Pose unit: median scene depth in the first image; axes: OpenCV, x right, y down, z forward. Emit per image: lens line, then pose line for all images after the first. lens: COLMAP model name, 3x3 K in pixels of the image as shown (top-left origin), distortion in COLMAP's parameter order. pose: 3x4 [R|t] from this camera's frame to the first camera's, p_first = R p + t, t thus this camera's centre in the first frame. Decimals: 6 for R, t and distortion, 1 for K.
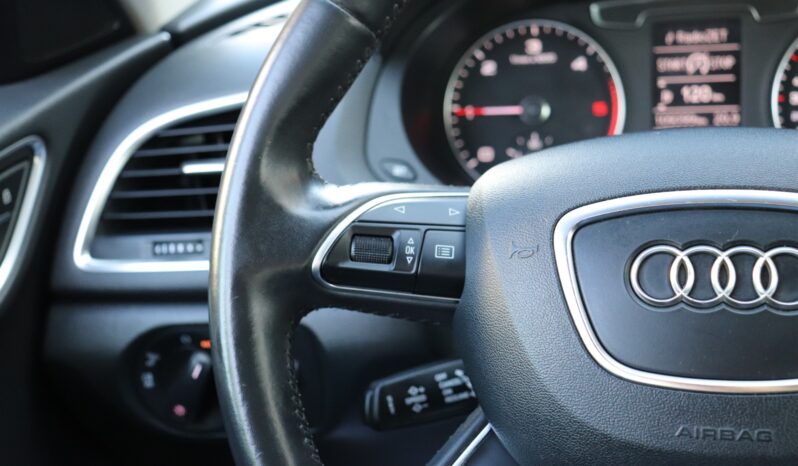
lens RADIAL K [[1102.5, 0, 397.0], [0, 1102.5, 230.6], [0, 0, 1]] dist [0.035180, 0.000000]
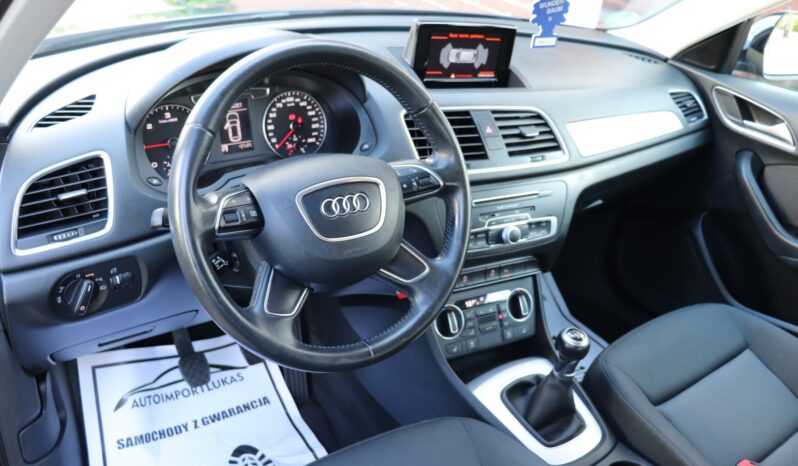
lens RADIAL K [[644.6, 0, 392.8], [0, 644.6, 229.3], [0, 0, 1]] dist [-0.172184, 0.120918]
pose [[0.658604, -0.215363, 0.721013, -0.636888], [0.113902, 0.975661, 0.187382, -0.145403], [-0.743819, -0.041286, 0.667104, -0.253925]]
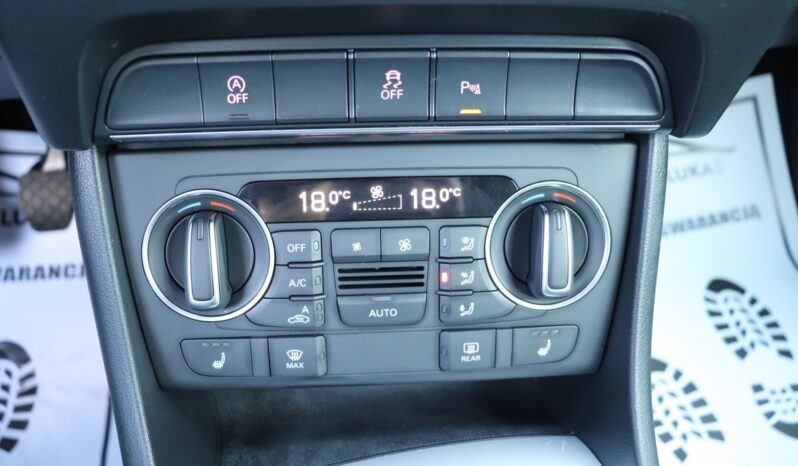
lens RADIAL K [[644.6, 0, 395.9], [0, 644.6, 228.6], [0, 0, 1]] dist [-0.172184, 0.120918]
pose [[0.896810, -0.209157, 0.389853, 0.674570], [0.046077, 0.920556, 0.387884, 0.281258], [-0.440010, -0.329895, 0.835201, 0.397475]]
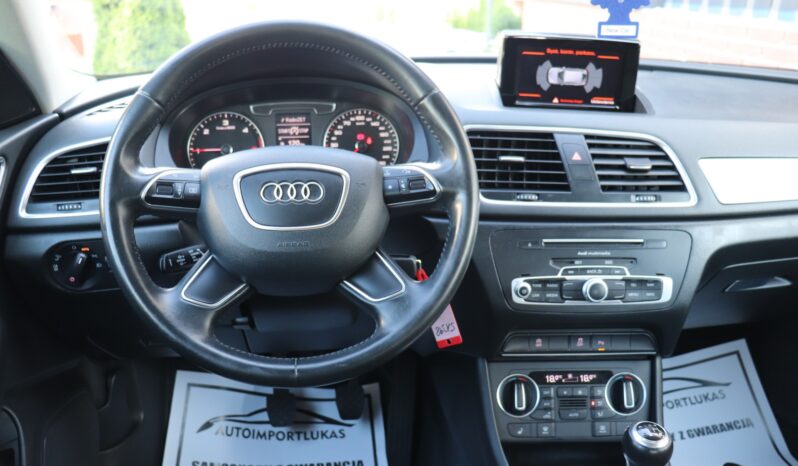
lens RADIAL K [[644.6, 0, 400.0], [0, 644.6, 226.4], [0, 0, 1]] dist [-0.172184, 0.120918]
pose [[0.927056, -0.028102, 0.373869, -0.046457], [0.040960, 0.998810, -0.026489, 0.115561], [-0.372679, 0.039870, 0.927103, -0.413580]]
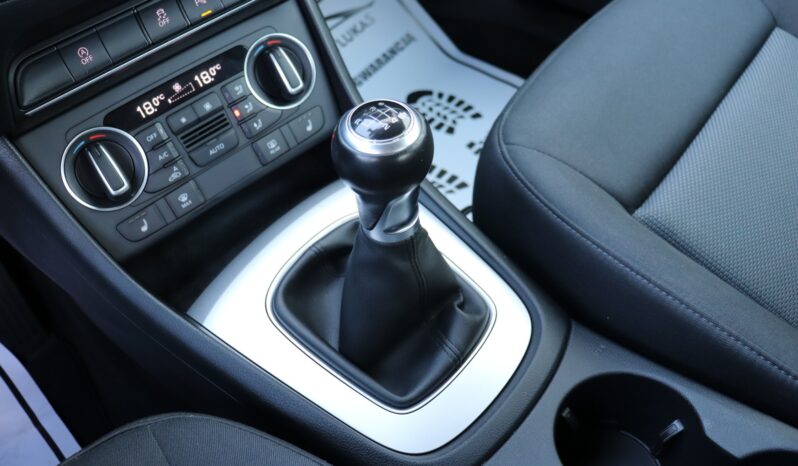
lens RADIAL K [[644.6, 0, 395.2], [0, 644.6, 222.2], [0, 0, 1]] dist [-0.172184, 0.120918]
pose [[0.462227, -0.620884, 0.633127, 0.388063], [0.349633, 0.783741, 0.513329, 0.266411], [-0.814925, -0.015913, 0.579348, 0.141805]]
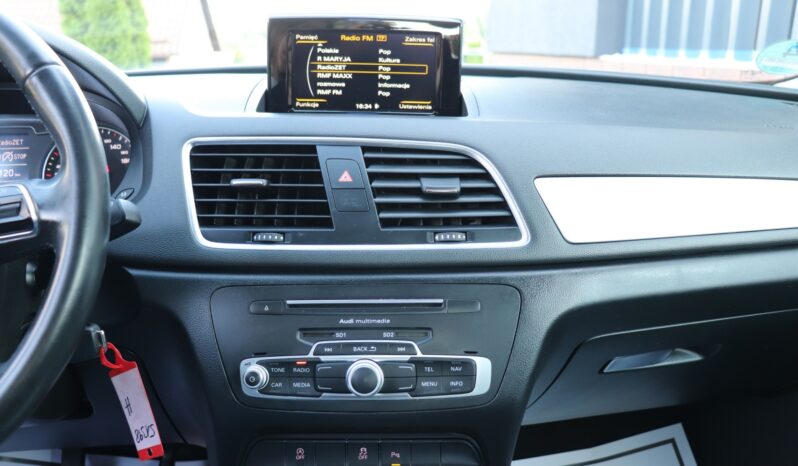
lens RADIAL K [[644.6, 0, 395.3], [0, 644.6, 231.3], [0, 0, 1]] dist [-0.172184, 0.120918]
pose [[0.924452, -0.004010, 0.381278, 0.529731], [0.052771, 0.991667, -0.117521, 0.137010], [-0.377630, 0.128763, 0.916960, -0.170169]]
